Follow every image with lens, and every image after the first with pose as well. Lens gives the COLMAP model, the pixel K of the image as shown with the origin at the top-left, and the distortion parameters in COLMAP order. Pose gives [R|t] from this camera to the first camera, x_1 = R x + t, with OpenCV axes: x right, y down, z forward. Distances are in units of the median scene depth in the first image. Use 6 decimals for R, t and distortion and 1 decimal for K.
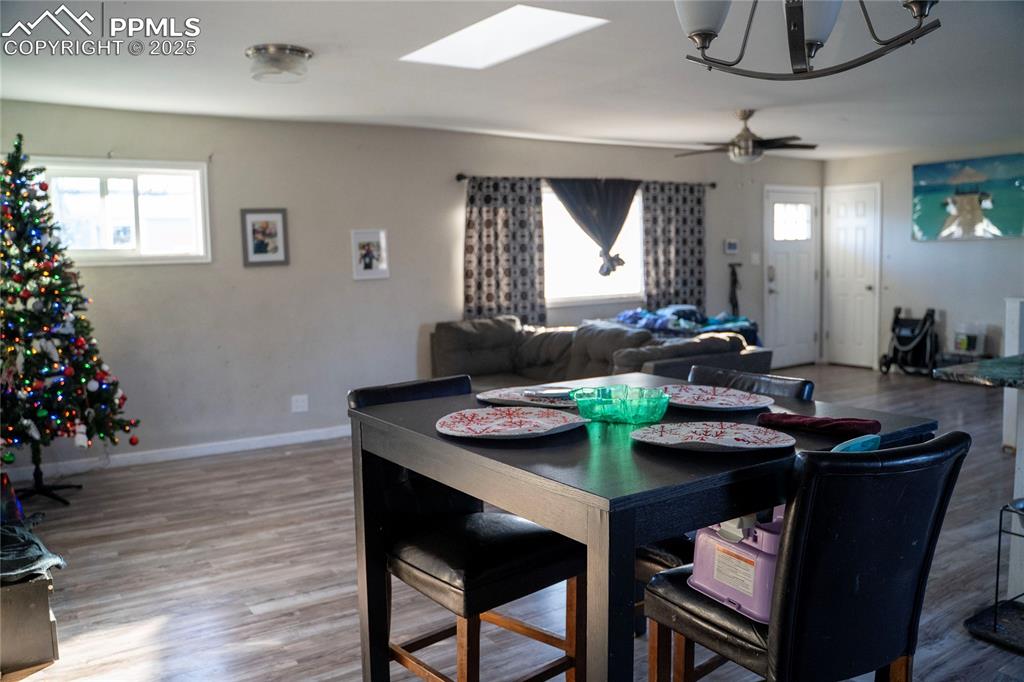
lens RADIAL K [[819.5, 0, 511.7], [0, 819.5, 340.3], [0, 0, 1]] dist [-0.066217, -0.003139]
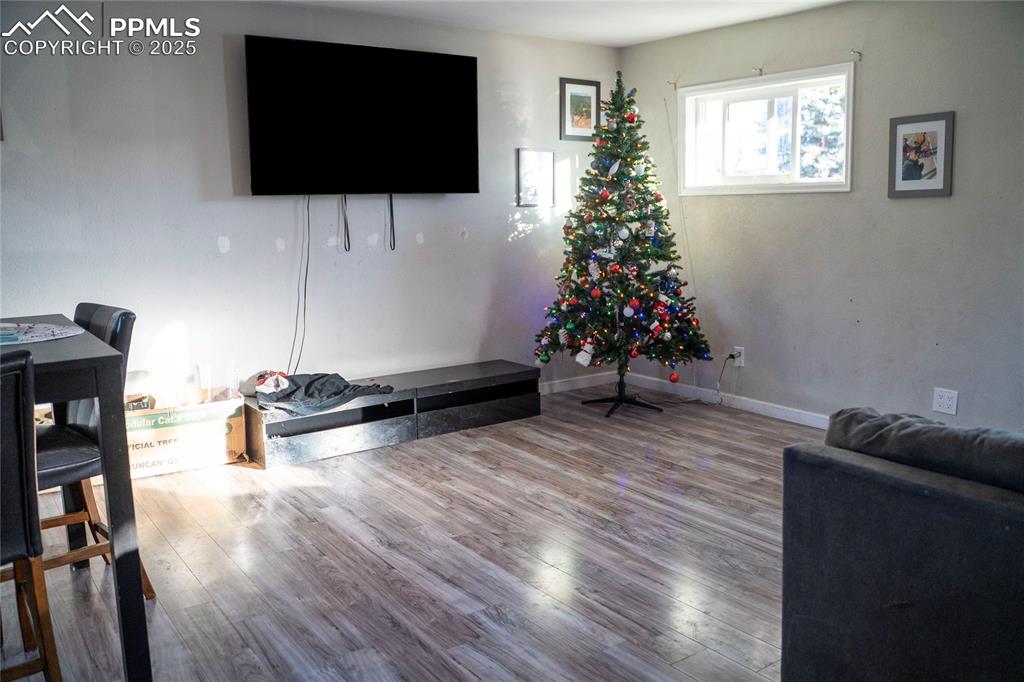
lens RADIAL K [[846.0, 0, 511.7], [0, 846.0, 345.7], [0, 0, 1]] dist [-0.072634, -0.008070]
pose [[0.020838, 0.178690, -0.983685, 0.580495], [-0.084047, 0.980729, 0.176372, -0.084760], [0.996244, 0.079000, 0.035455, 0.866782]]
